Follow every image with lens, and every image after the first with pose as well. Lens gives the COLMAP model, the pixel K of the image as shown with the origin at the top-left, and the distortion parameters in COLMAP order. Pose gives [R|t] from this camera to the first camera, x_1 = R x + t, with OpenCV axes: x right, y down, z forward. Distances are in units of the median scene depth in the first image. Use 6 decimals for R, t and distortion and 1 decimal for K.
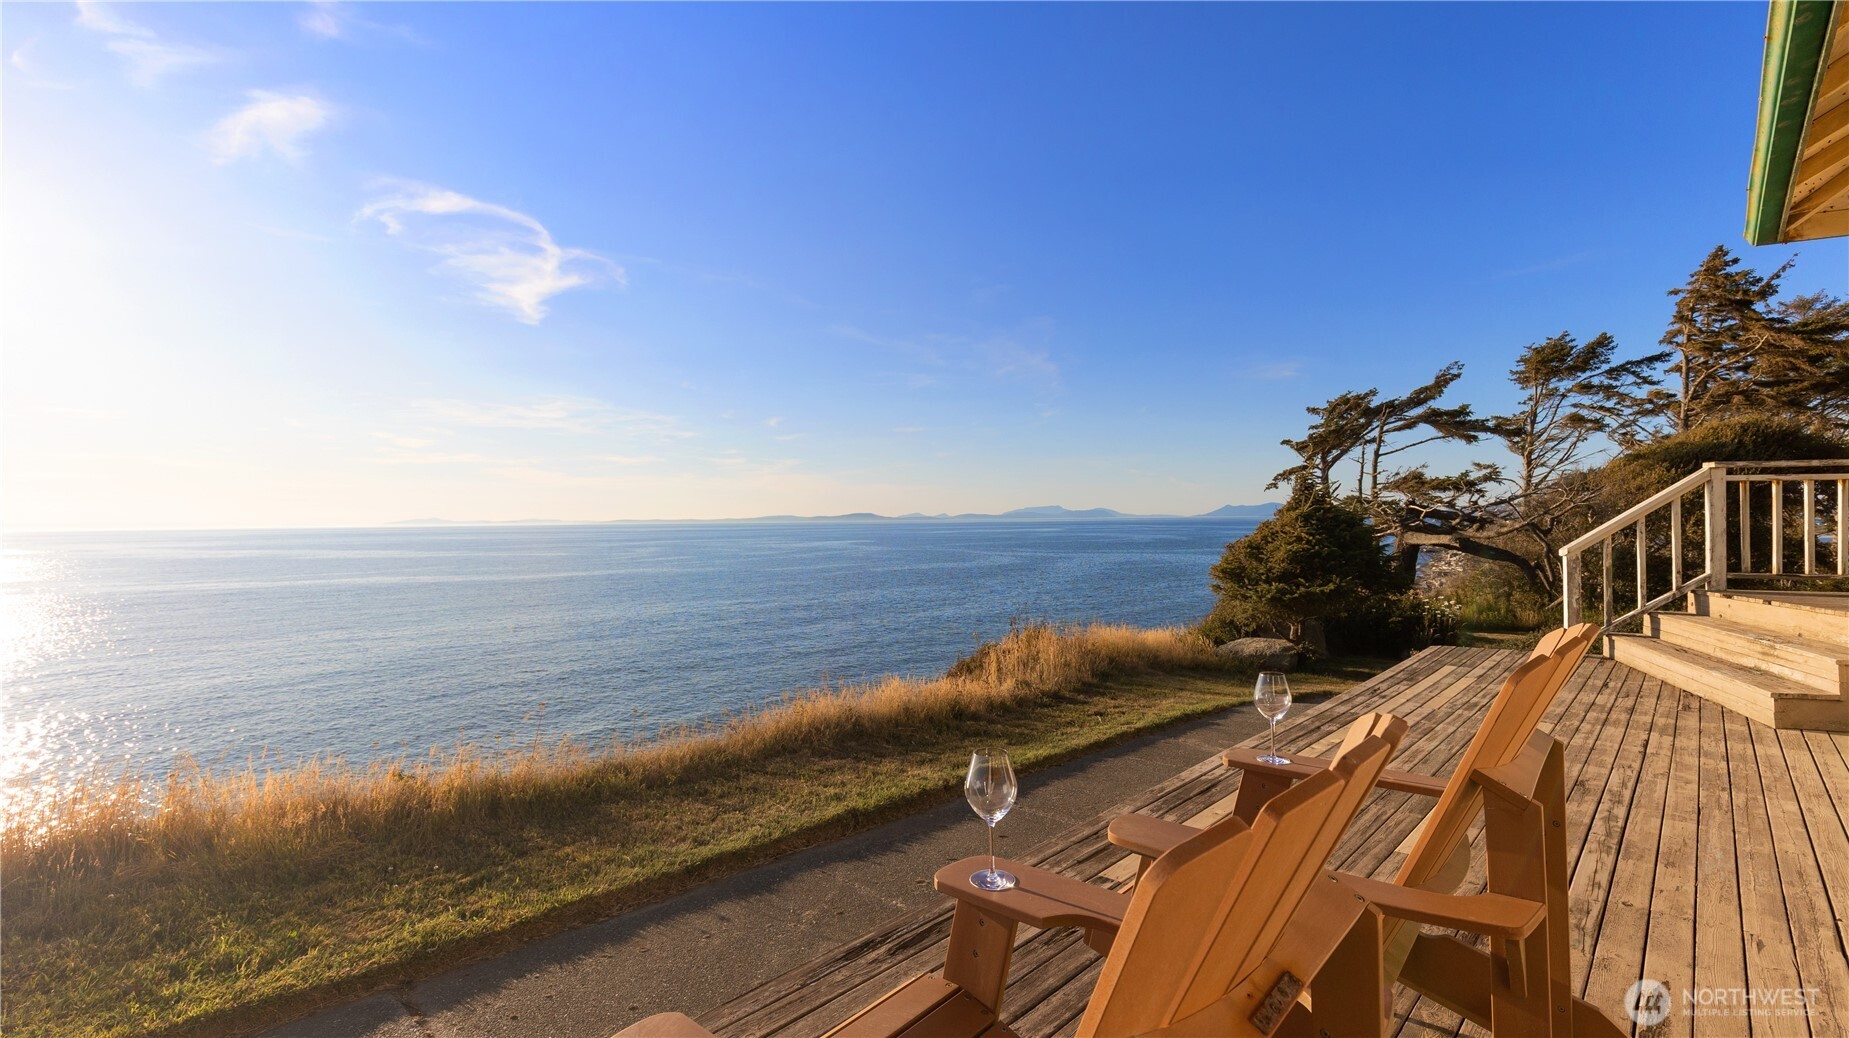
lens RADIAL K [[843.8, 0, 924.5], [0, 843.8, 519.0], [0, 0, 1]] dist [0.001528, -0.000039]
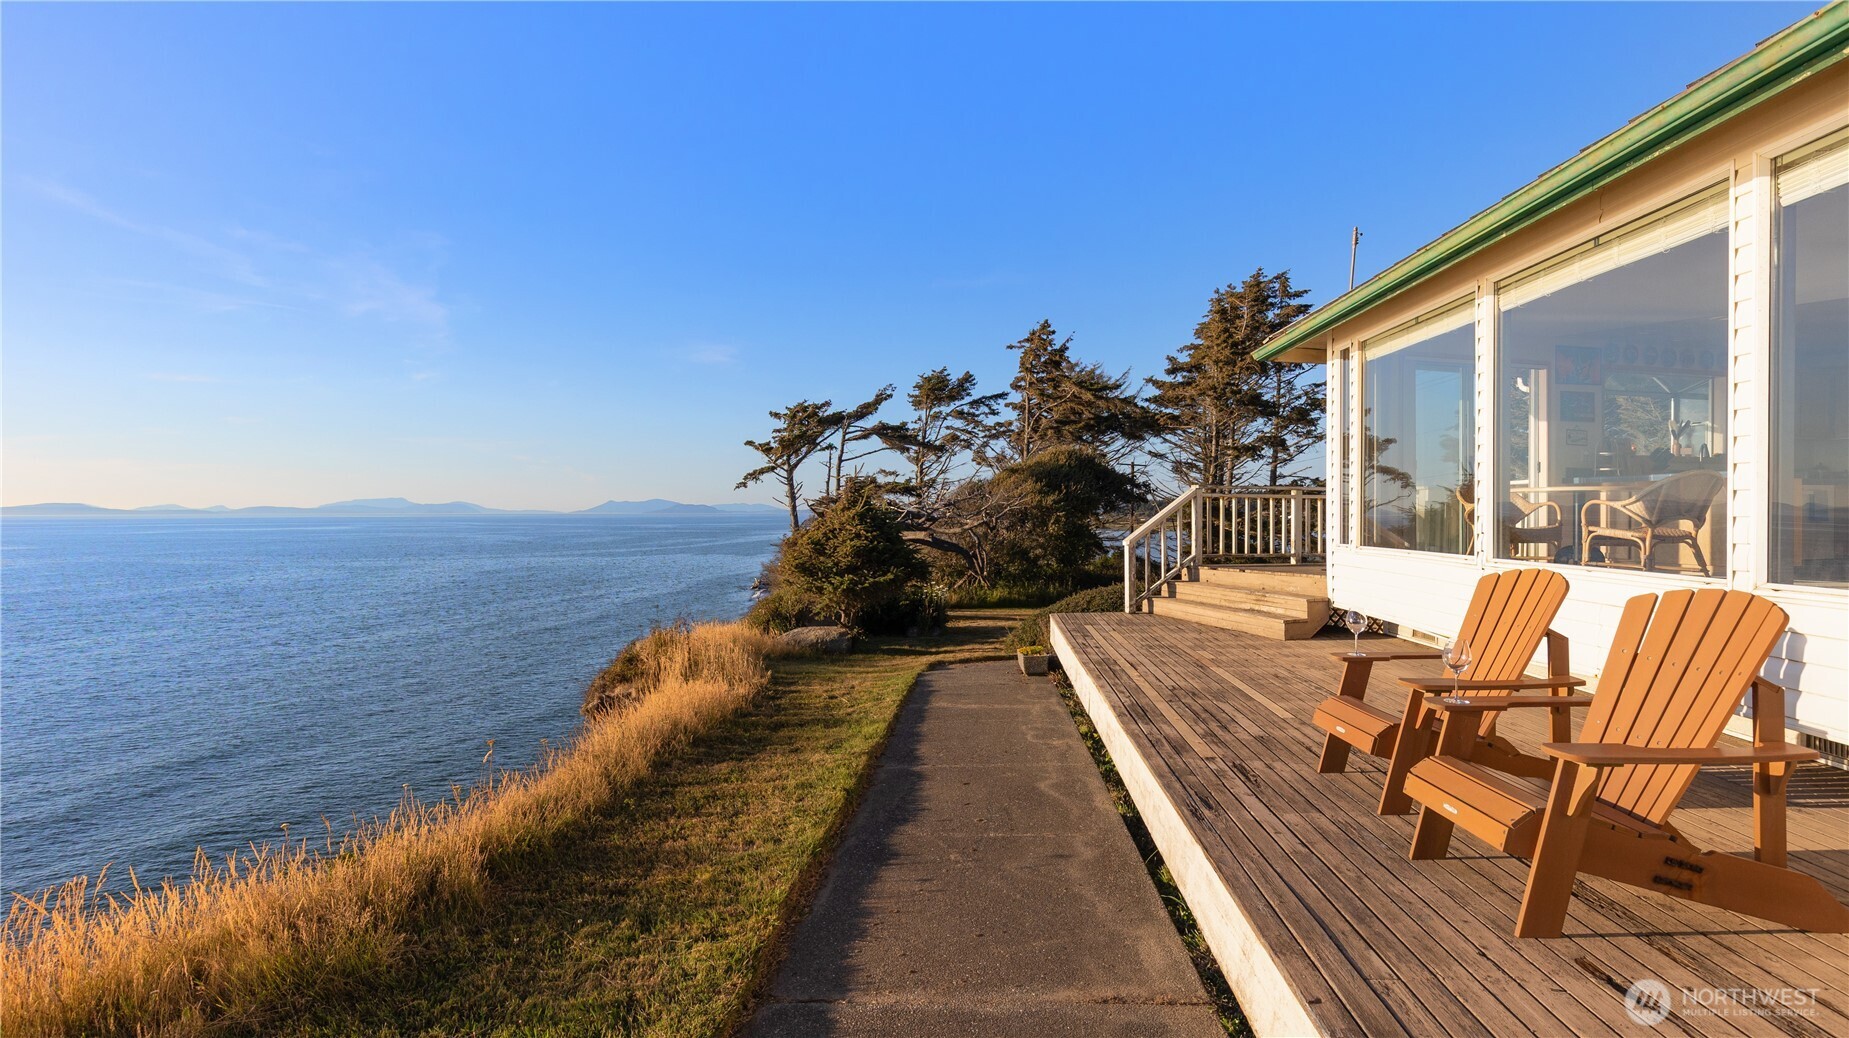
lens RADIAL K [[901.2, 0, 926.2], [0, 901.2, 531.1], [0, 0, 1]] dist [-0.002494, -0.000719]
pose [[0.759137, -0.003816, 0.650920, -0.140510], [-0.007791, 0.999858, 0.014947, -0.000636], [-0.650884, -0.016418, 0.759000, 0.012002]]
